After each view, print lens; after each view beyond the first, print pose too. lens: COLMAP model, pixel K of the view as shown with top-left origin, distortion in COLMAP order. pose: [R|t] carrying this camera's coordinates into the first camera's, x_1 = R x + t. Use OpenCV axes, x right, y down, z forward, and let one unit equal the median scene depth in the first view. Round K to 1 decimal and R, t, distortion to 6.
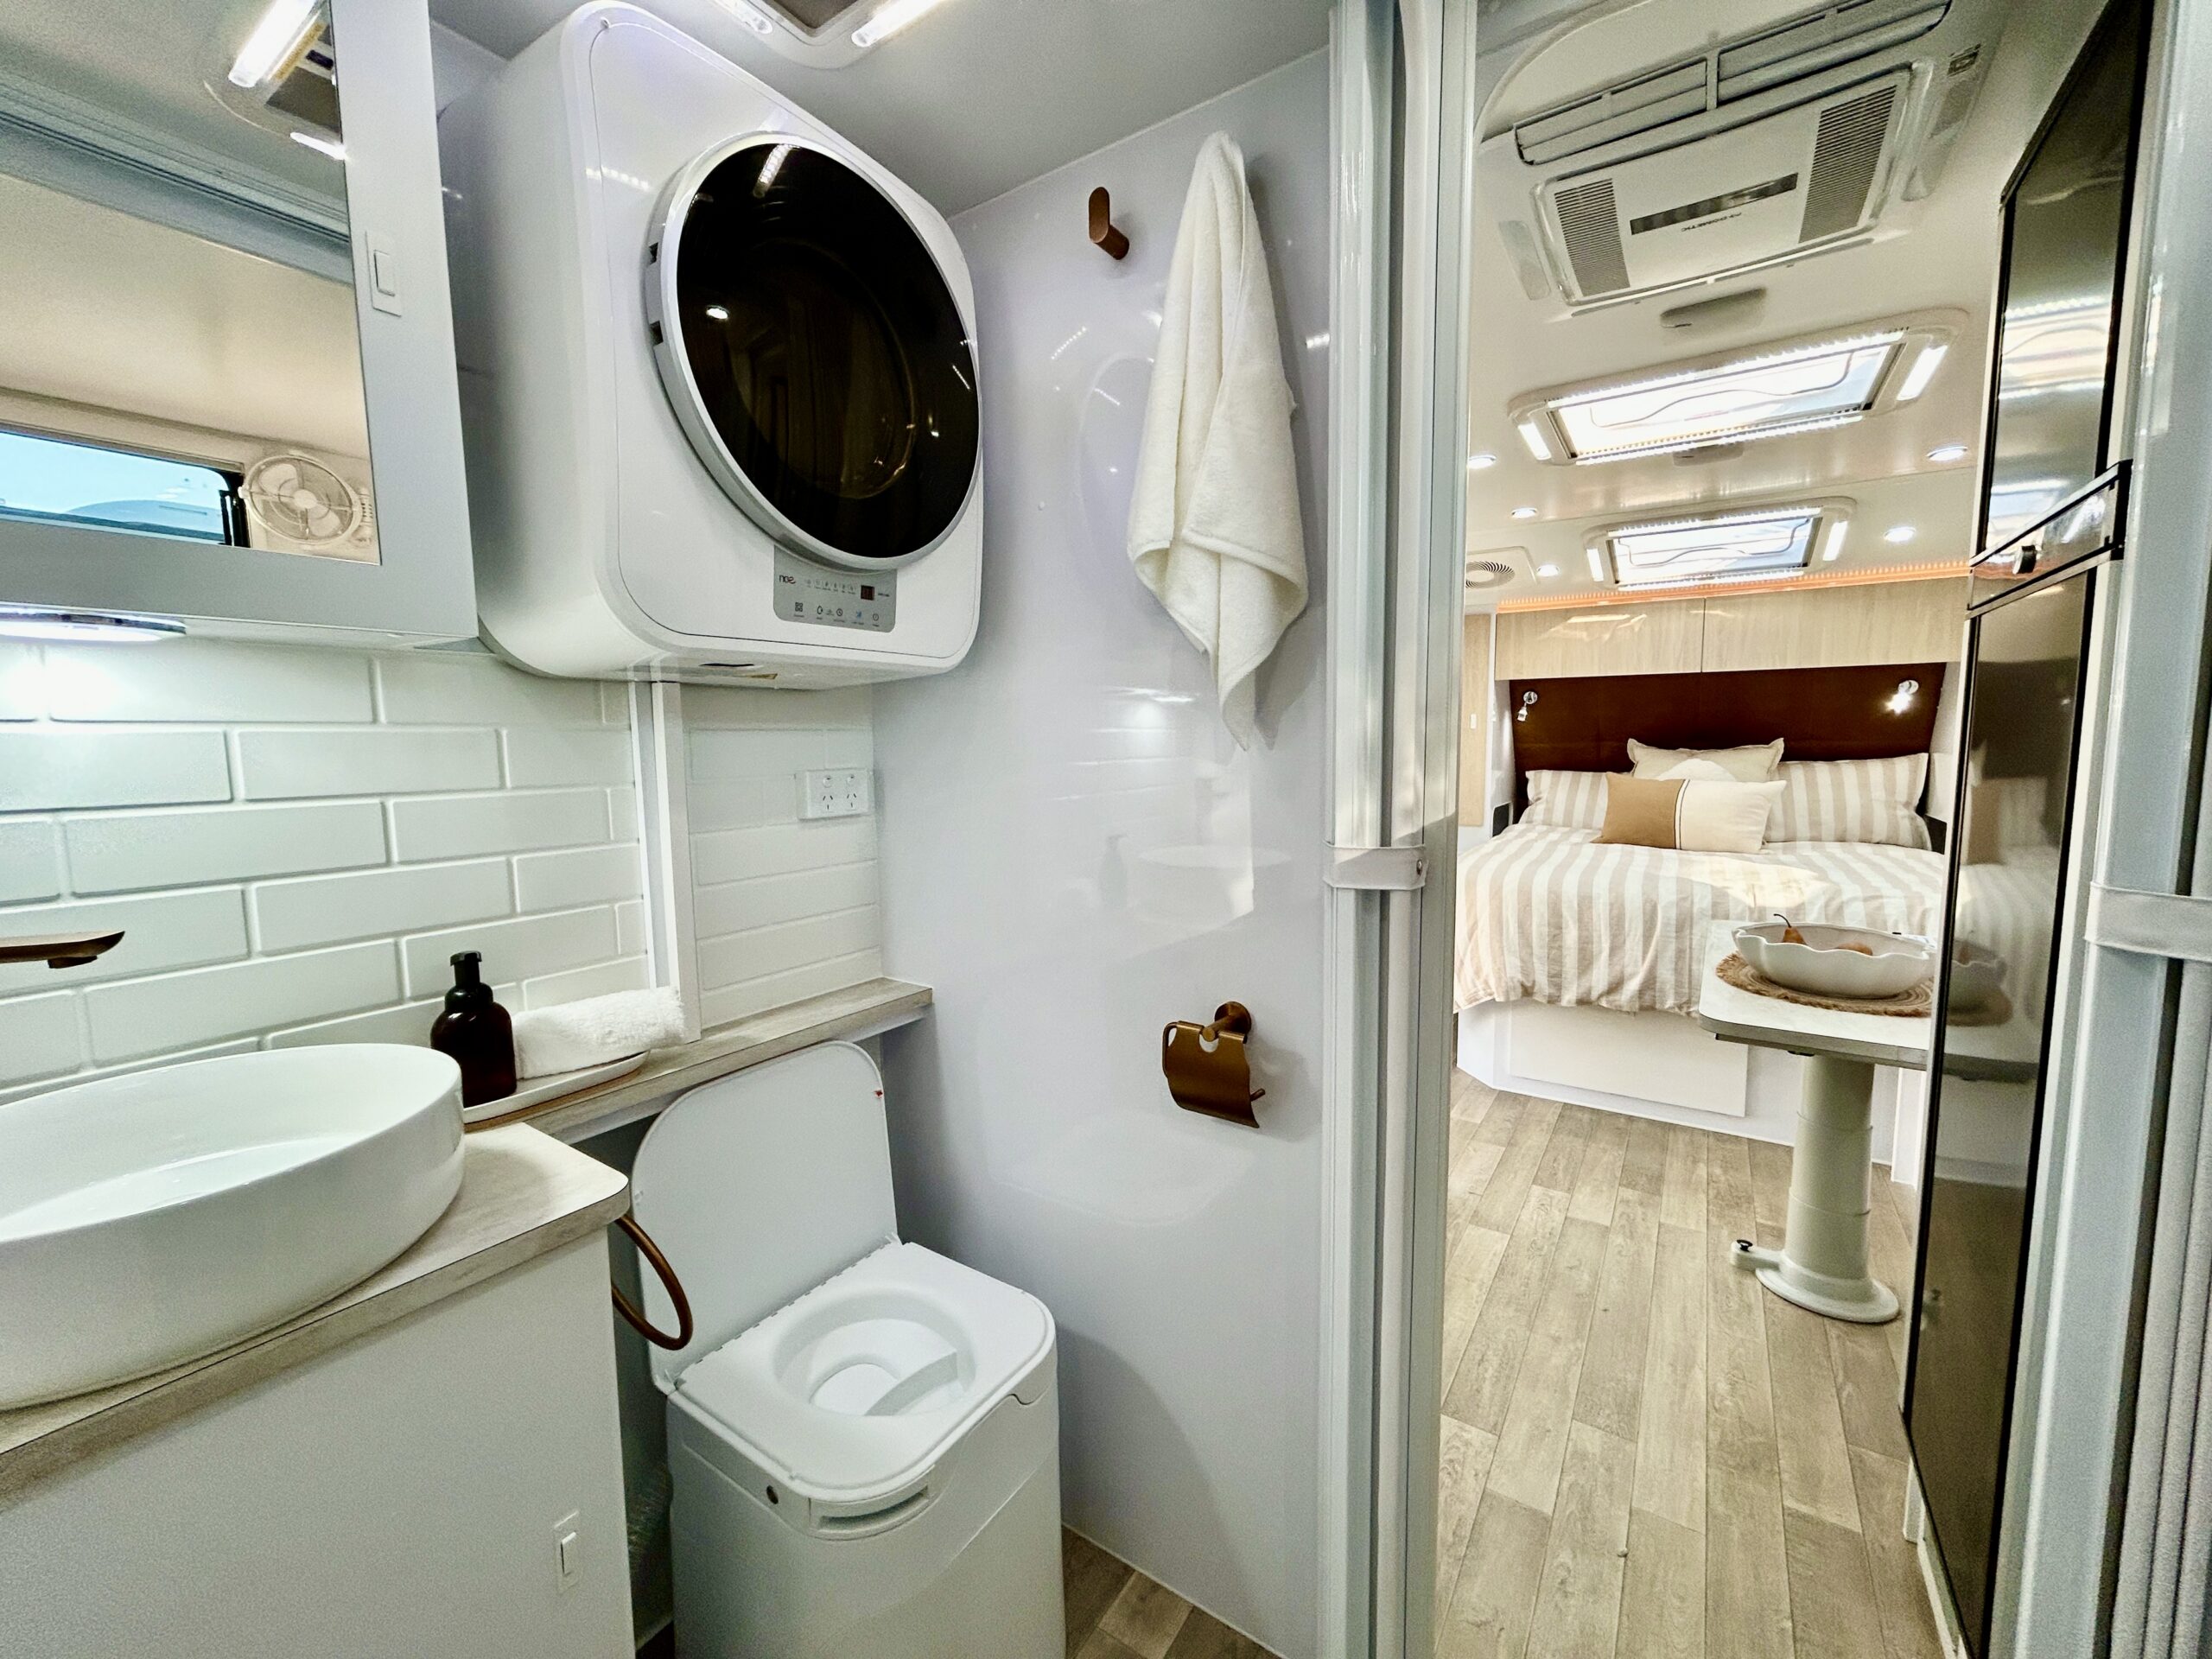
lens RADIAL K [[889.1, 0, 1106.0], [0, 889.1, 829.5], [0, 0, 1]] dist [0.001695, 0.000285]
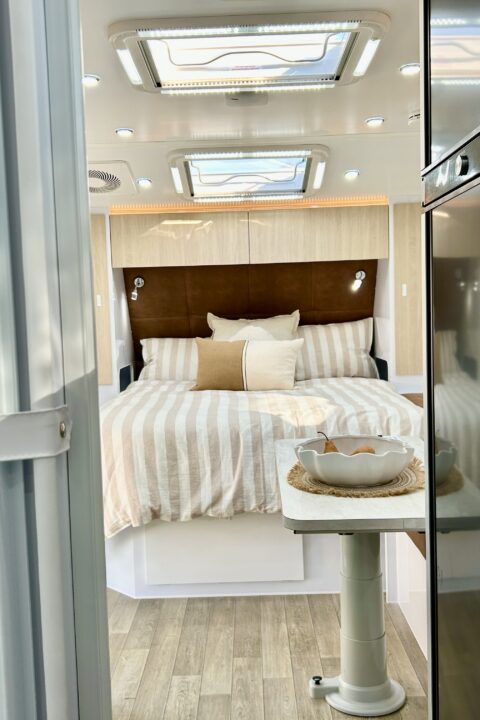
lens RADIAL K [[694.9, 0, 240.0], [0, 694.9, 360.0], [0, 0, 1]] dist [0.116250, -0.272151]
pose [[0.830003, -0.051925, 0.555337, 0.042456], [0.079114, 0.996550, -0.025063, 0.001221], [-0.552120, 0.064737, 0.831247, 0.116723]]
